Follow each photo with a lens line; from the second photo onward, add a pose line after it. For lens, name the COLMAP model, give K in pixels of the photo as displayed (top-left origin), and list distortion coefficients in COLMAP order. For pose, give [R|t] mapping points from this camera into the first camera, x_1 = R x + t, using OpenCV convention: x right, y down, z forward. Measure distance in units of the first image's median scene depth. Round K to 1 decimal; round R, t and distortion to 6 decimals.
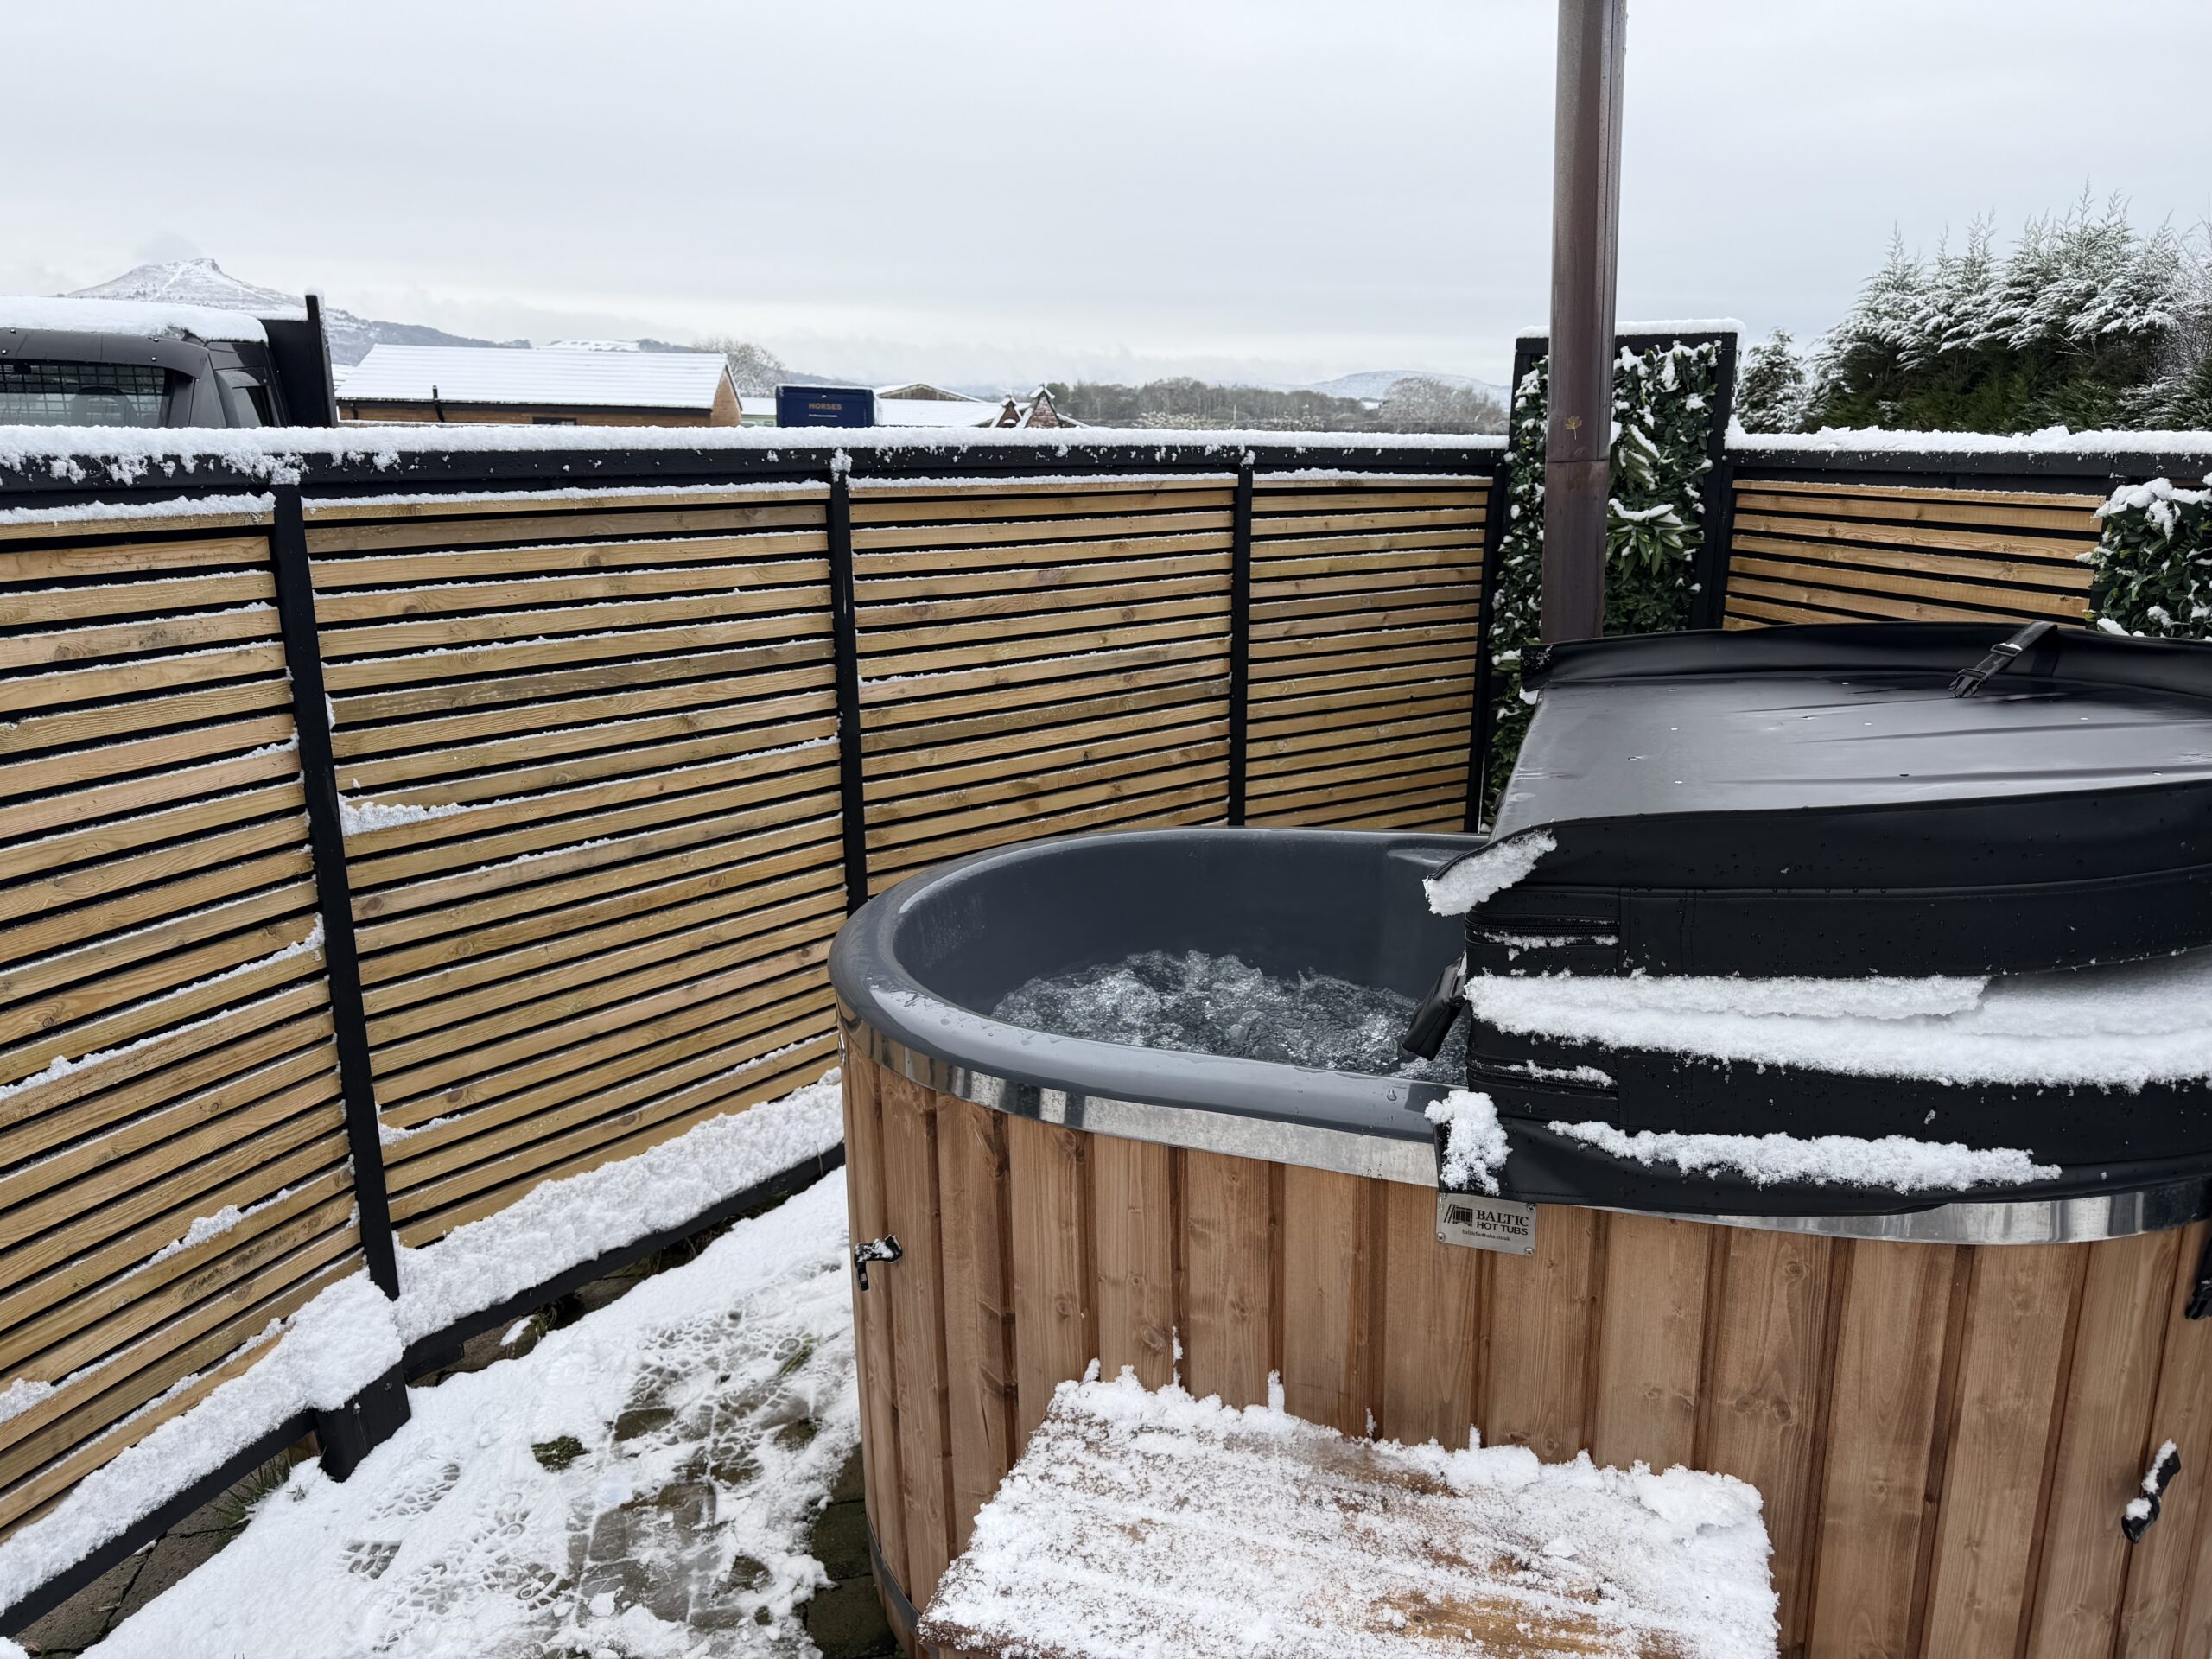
lens RADIAL K [[1543.3, 0, 1102.7], [0, 1543.3, 837.6], [0, 0, 1]] dist [0.164011, -0.295827]
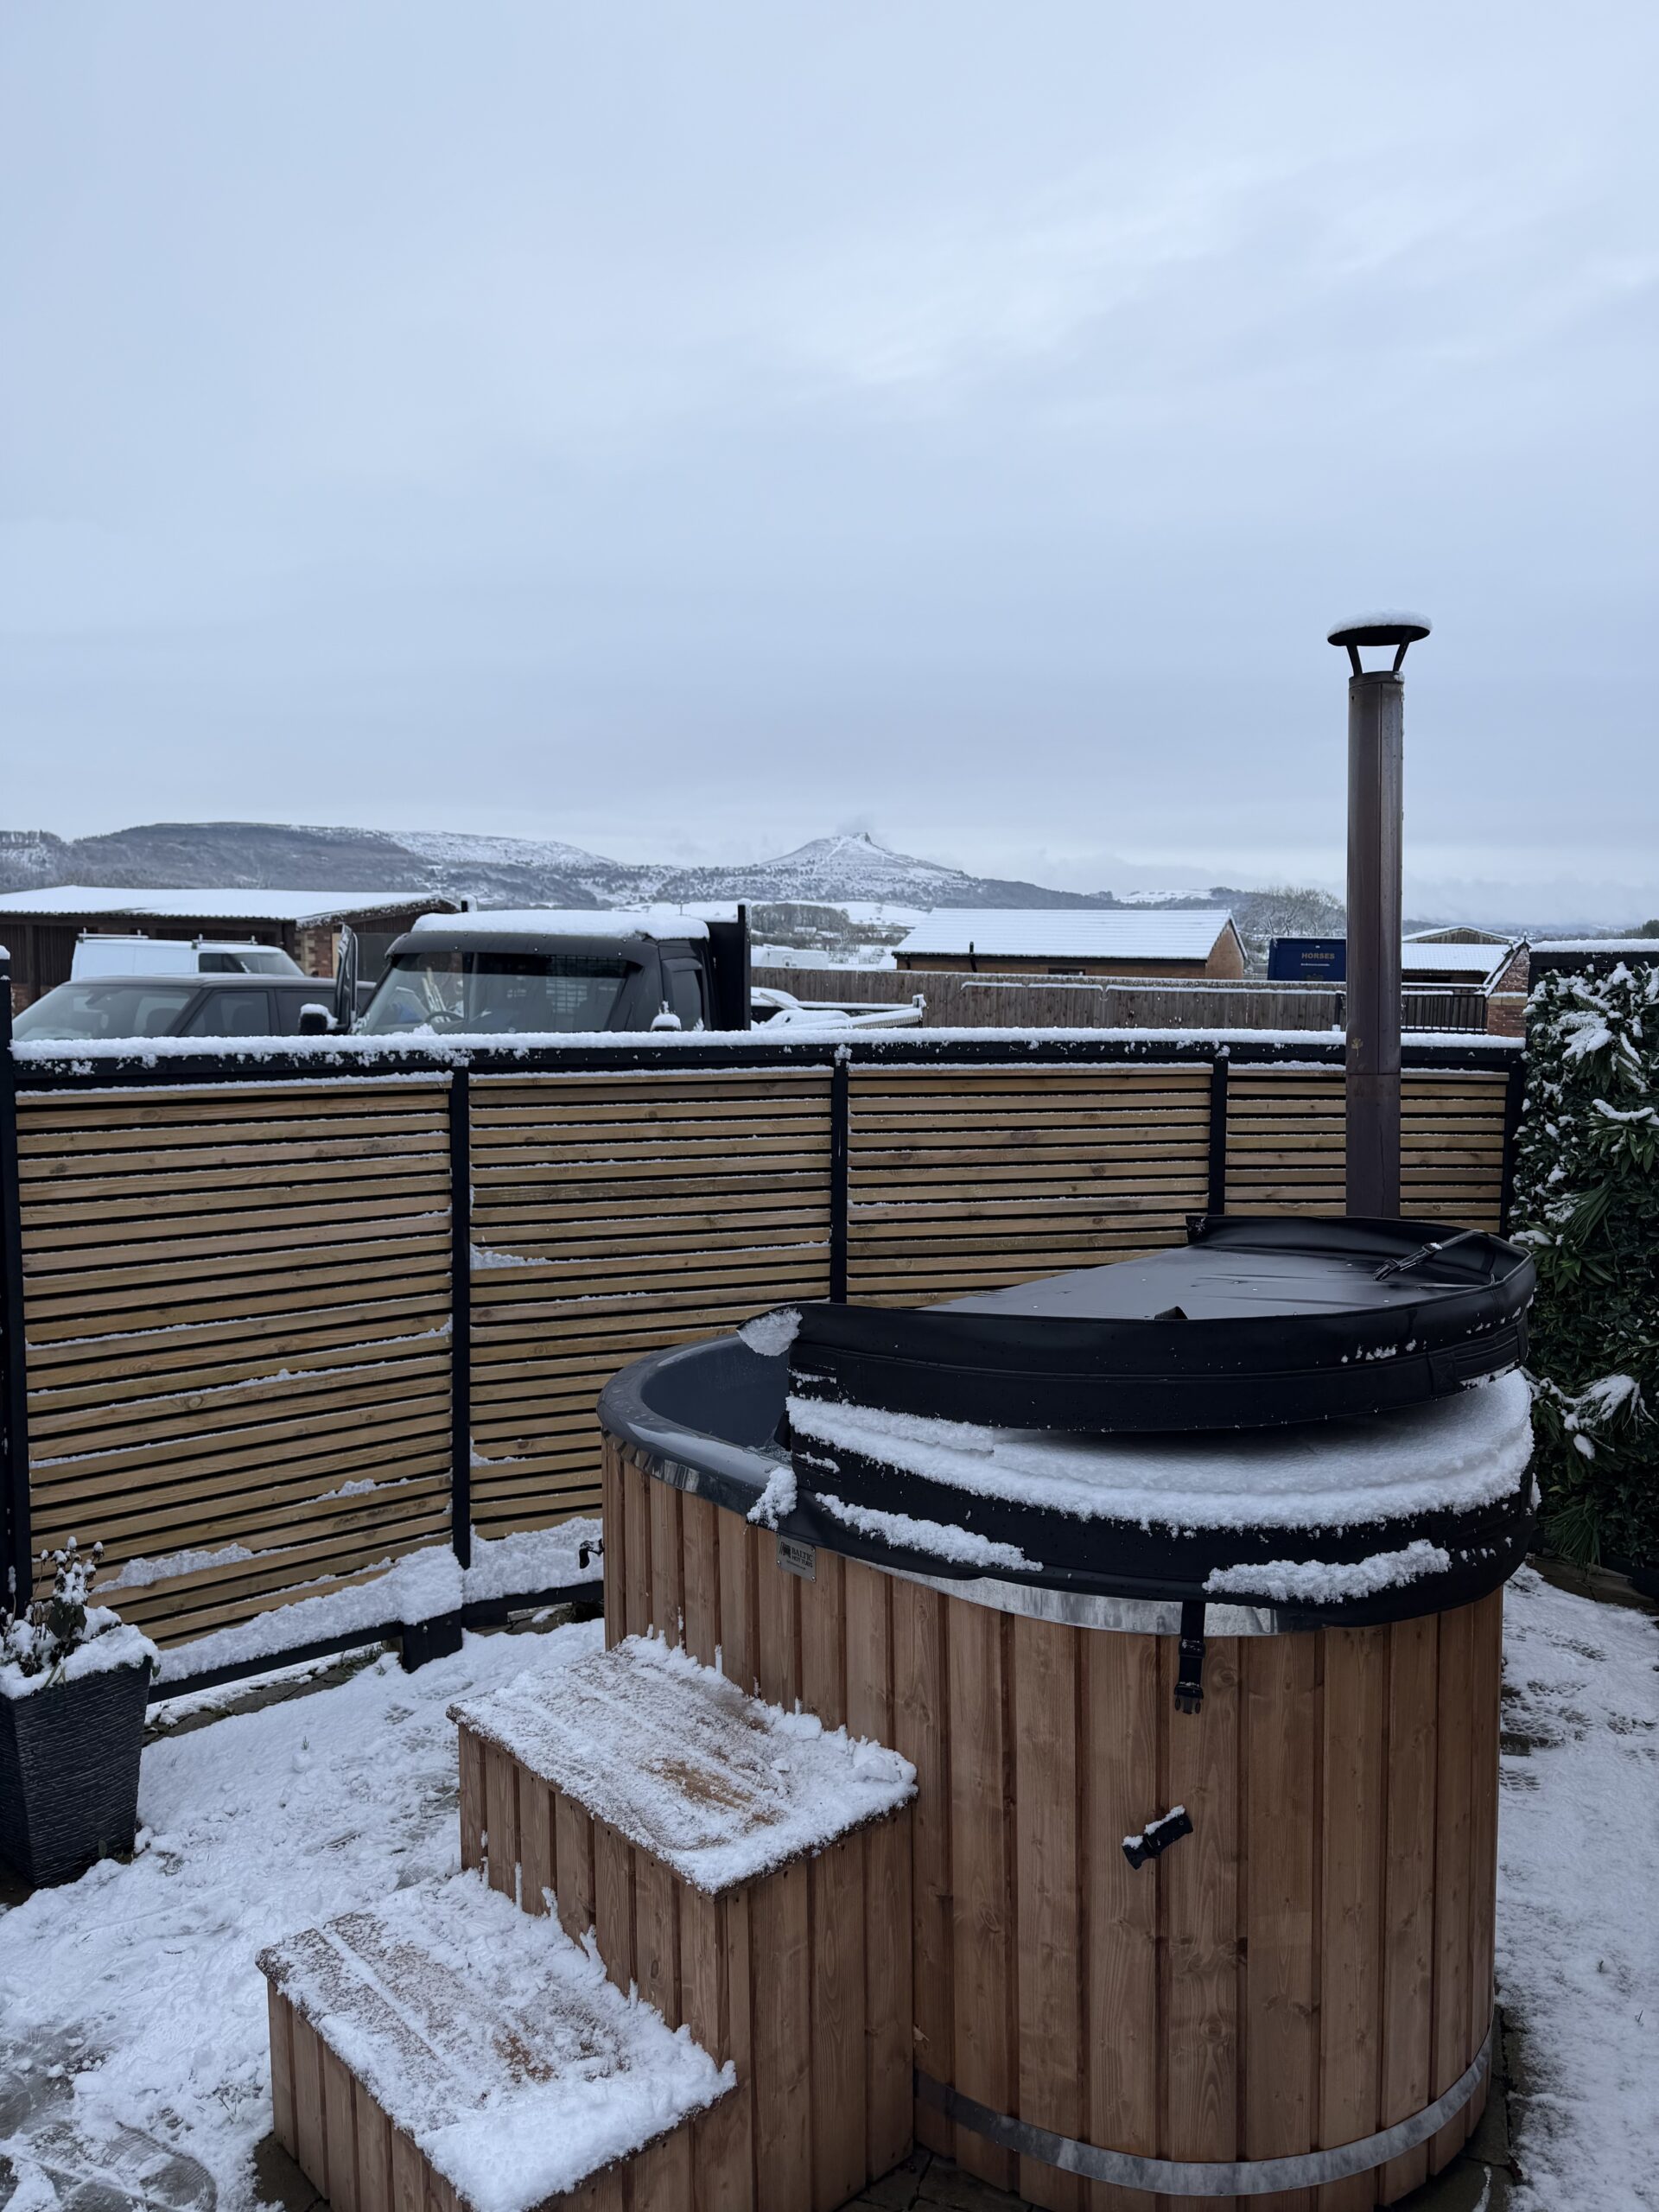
lens RADIAL K [[1543.3, 0, 842.6], [0, 1543.3, 1113.8], [0, 0, 1]] dist [0.164011, -0.295827]
pose [[0.872834, 0.051119, -0.485333, 0.563025], [-0.129288, 0.983186, -0.128957, -0.000969], [0.470580, 0.175306, 0.864767, -0.240864]]
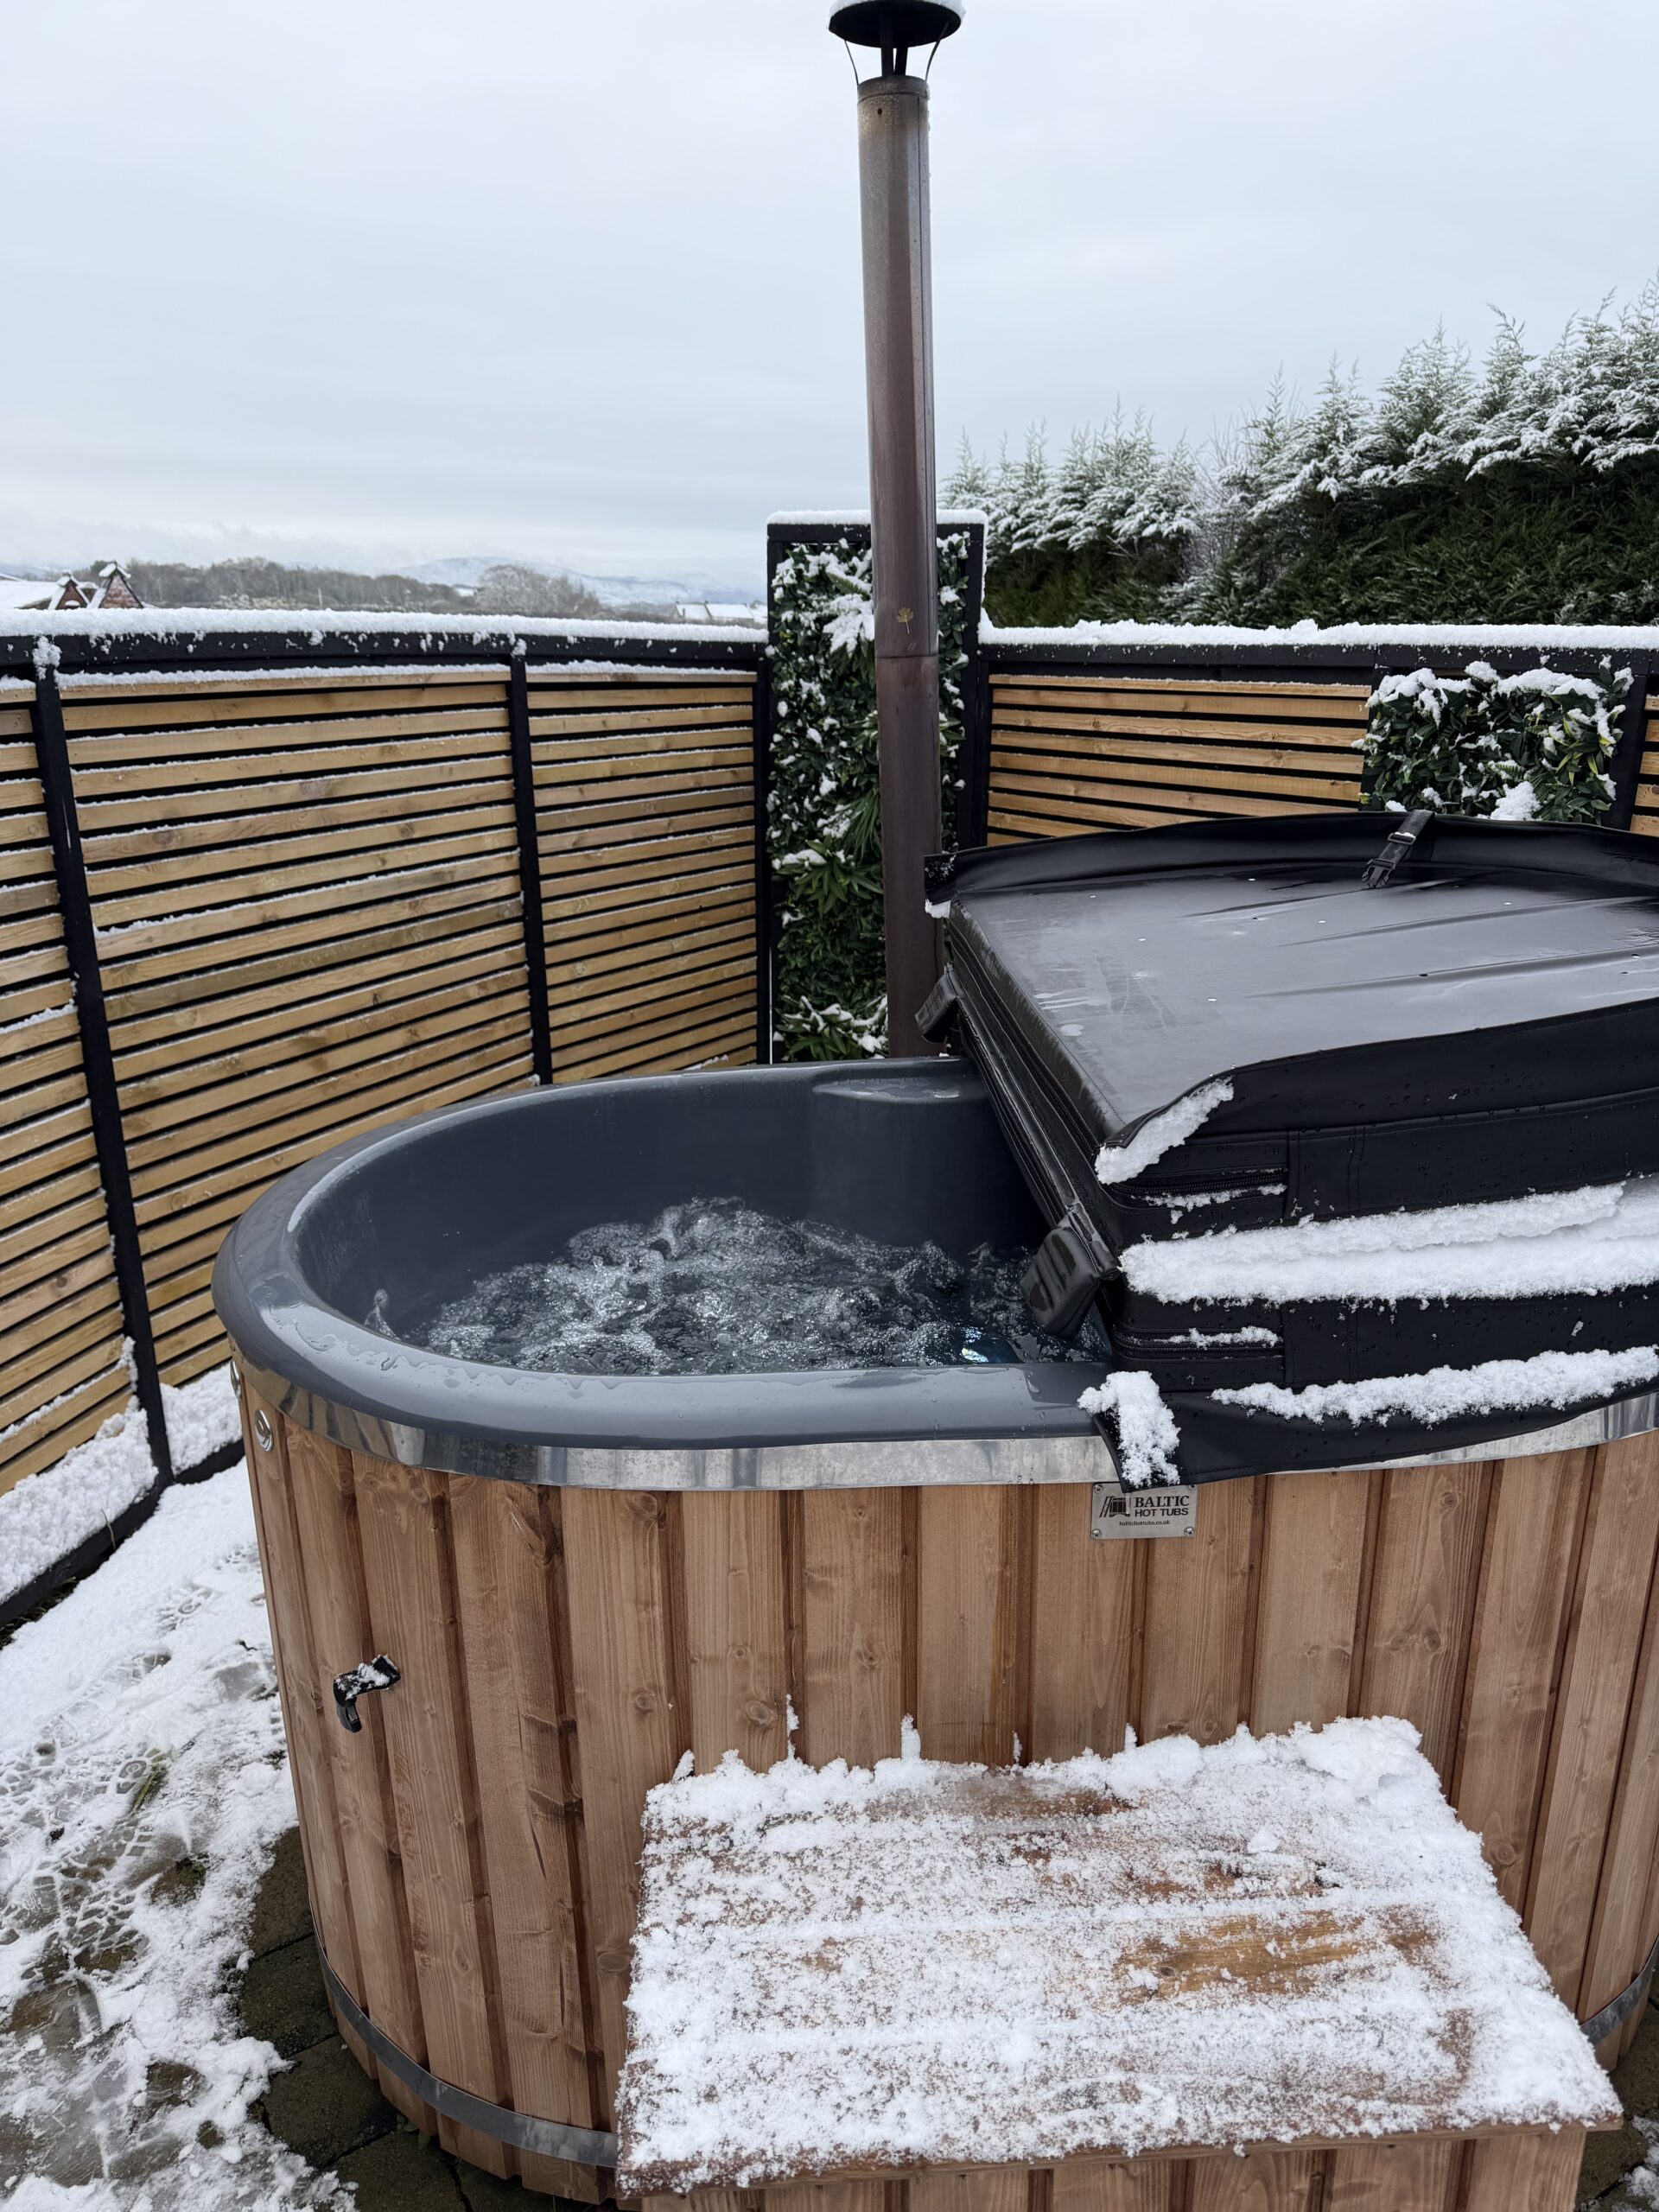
lens RADIAL K [[1543.3, 0, 842.6], [0, 1543.3, 1113.8], [0, 0, 1]] dist [0.164011, -0.295827]
pose [[0.925099, -0.110098, 0.363416, -0.118821], [0.091583, 0.993483, 0.067849, -0.031707], [-0.368518, -0.029484, 0.929153, 0.124939]]
